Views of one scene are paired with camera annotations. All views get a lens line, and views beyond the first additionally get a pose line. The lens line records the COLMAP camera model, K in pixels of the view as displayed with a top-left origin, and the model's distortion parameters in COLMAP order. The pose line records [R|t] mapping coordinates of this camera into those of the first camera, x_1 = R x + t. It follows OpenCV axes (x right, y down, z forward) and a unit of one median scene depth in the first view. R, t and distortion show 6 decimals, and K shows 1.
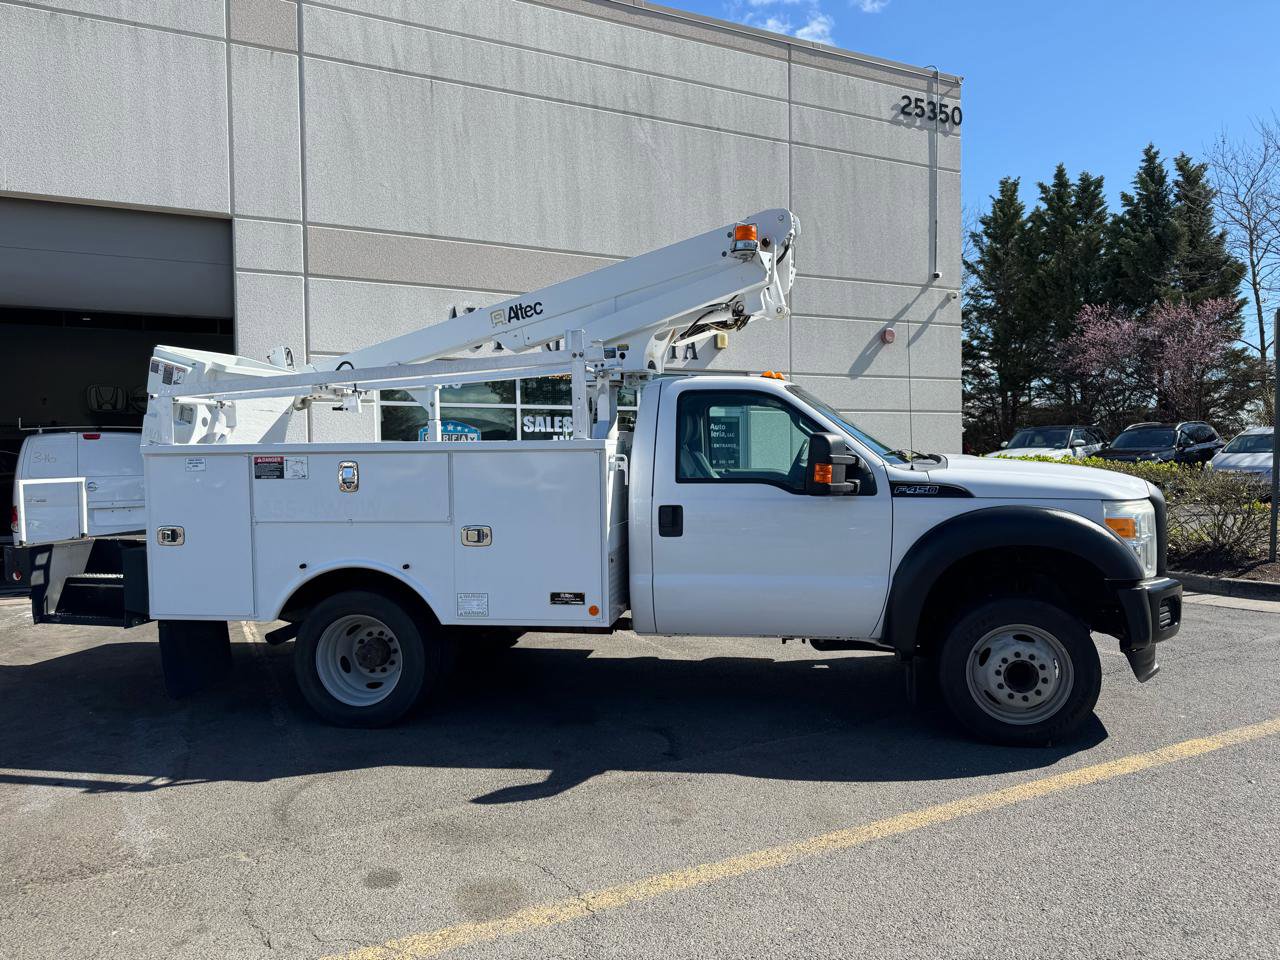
lens RADIAL K [[903.5, 0, 655.5], [0, 903.5, 492.4], [0, 0, 1]] dist [0.032589, -0.038919]
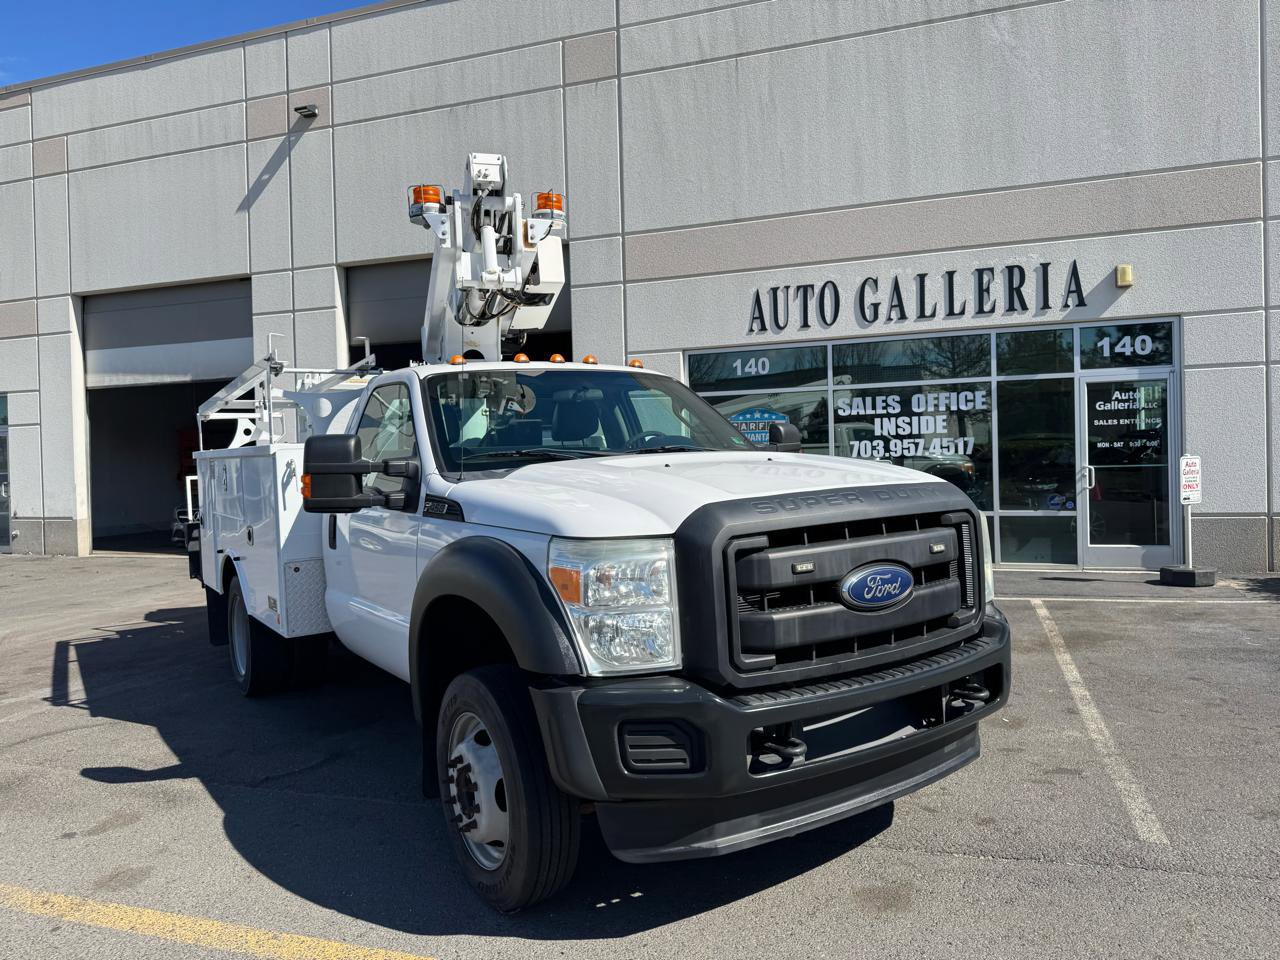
lens RADIAL K [[903.5, 0, 648.5], [0, 903.5, 476.4], [0, 0, 1]] dist [0.032589, -0.038919]
pose [[0.692275, 0.010805, -0.721553, 0.456048], [-0.005830, 0.999939, 0.009381, -0.017175], [0.721610, -0.002287, 0.692296, 0.297786]]
